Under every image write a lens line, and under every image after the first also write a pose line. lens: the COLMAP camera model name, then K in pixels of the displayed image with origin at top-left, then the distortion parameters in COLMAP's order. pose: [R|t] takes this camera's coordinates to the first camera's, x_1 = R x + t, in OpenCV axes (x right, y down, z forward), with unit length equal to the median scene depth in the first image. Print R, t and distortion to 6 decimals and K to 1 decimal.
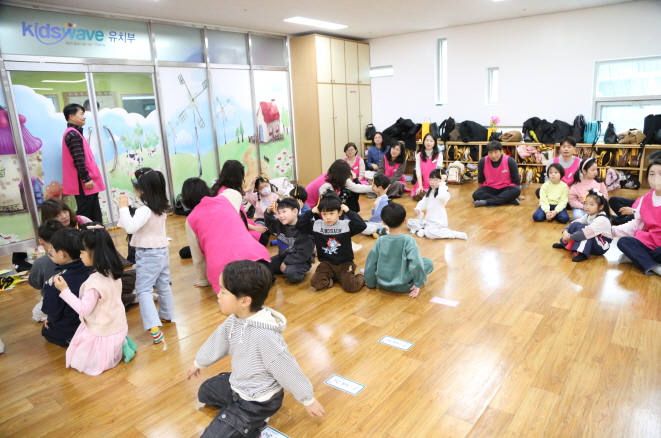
lens RADIAL K [[452.1, 0, 333.8], [0, 452.1, 220.9], [0, 0, 1]] dist [-0.126566, 0.074249]
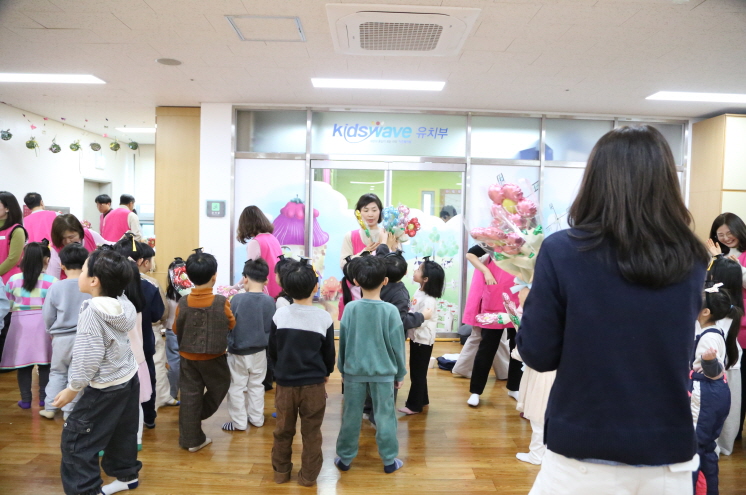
lens RADIAL K [[510.2, 0, 376.7], [0, 510.2, 249.6], [0, 0, 1]] dist [-0.126566, 0.074249]
pose [[0.614757, 0.101797, -0.782119, 0.225029], [-0.238728, 0.969137, -0.061505, -0.073822], [0.751720, 0.224524, 0.620086, 0.245002]]
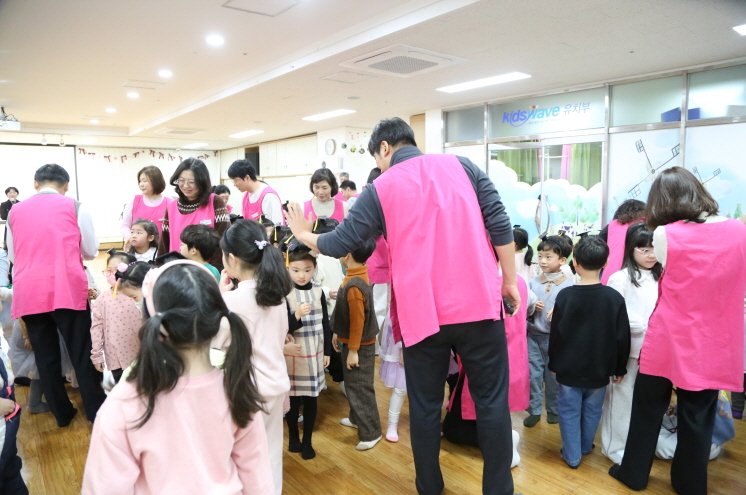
lens RADIAL K [[510.2, 0, 376.7], [0, 510.2, 249.6], [0, 0, 1]] dist [-0.126566, 0.074249]
pose [[-0.231243, 0.152577, -0.960857, 0.578836], [-0.217615, 0.954491, 0.203938, -0.193366], [0.948246, 0.256256, -0.187516, 0.671728]]
